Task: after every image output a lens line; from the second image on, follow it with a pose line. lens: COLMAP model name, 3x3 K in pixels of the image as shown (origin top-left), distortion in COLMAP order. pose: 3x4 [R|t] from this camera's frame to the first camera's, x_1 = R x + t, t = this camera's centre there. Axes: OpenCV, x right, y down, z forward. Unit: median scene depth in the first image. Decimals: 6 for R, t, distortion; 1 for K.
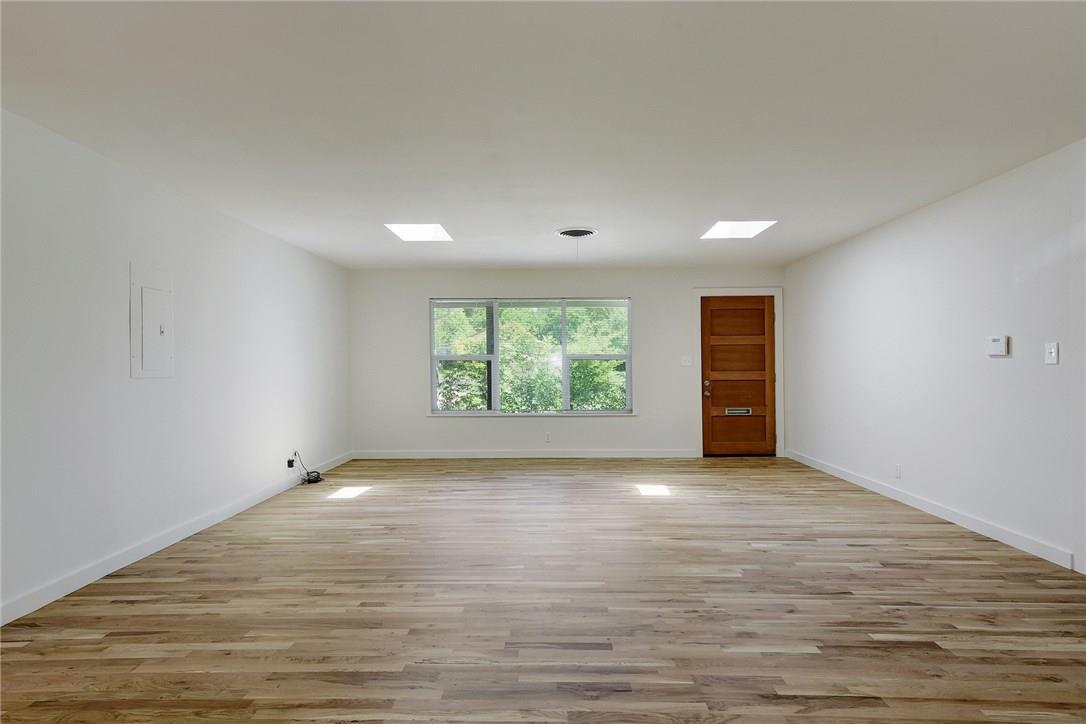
lens RADIAL K [[565.2, 0, 541.0], [0, 565.2, 358.5], [0, 0, 1]] dist [0.021069, 0.000522]
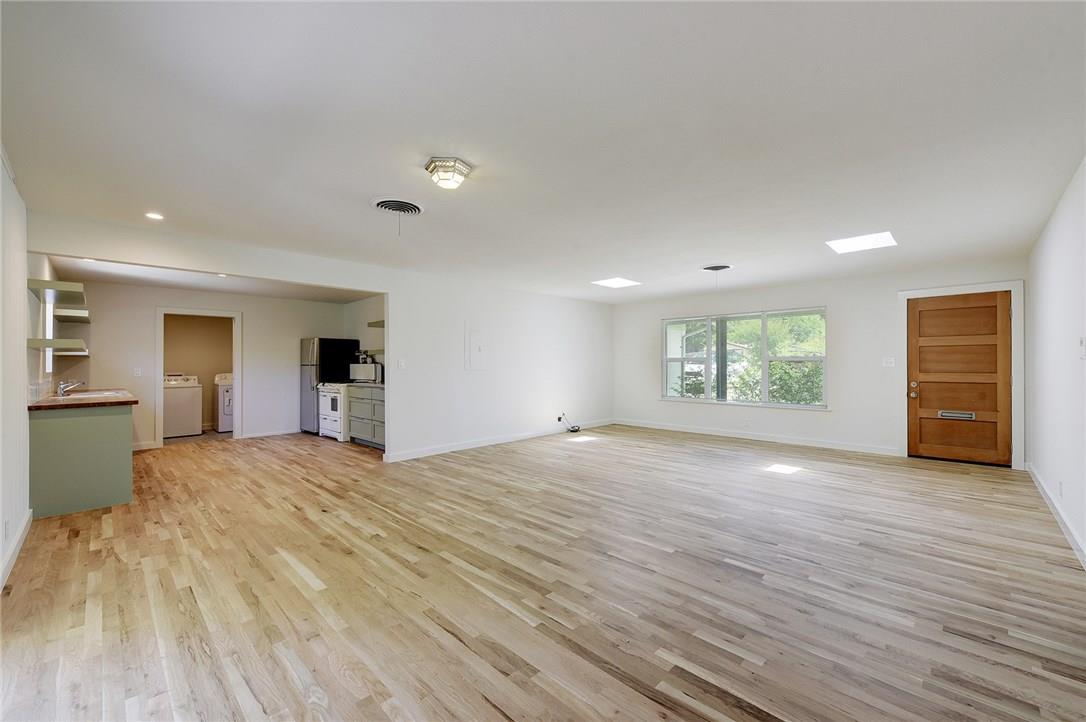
lens RADIAL K [[438.6, 0, 533.4], [0, 438.6, 357.8], [0, 0, 1]] dist [0.020311, 0.000012]
pose [[0.724326, -0.004667, -0.689442, 0.654333], [0.003240, 0.999989, -0.003365, -0.006614], [0.689450, 0.000203, 0.724333, -0.077813]]
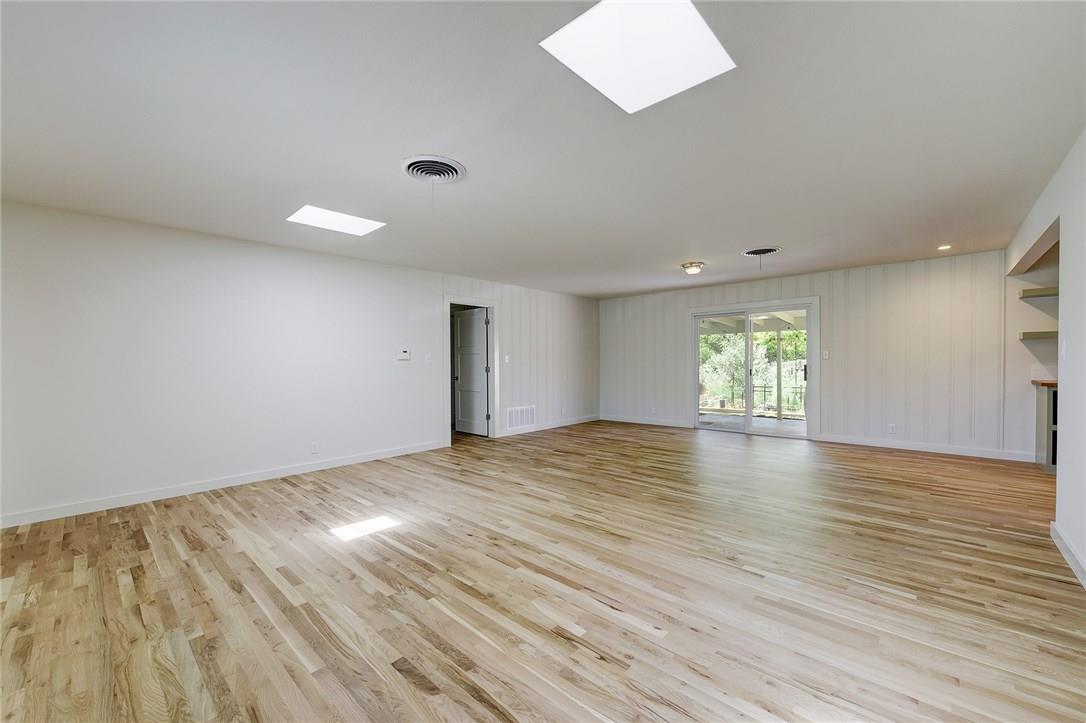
lens RADIAL K [[427.1, 0, 536.7], [0, 427.1, 366.0], [0, 0, 1]] dist [0.001917, 0.000170]
pose [[-0.751709, 0.014091, 0.659344, -0.502489], [0.014023, 0.999887, -0.005382, 0.030049], [-0.659346, 0.005200, -0.751822, 1.798992]]
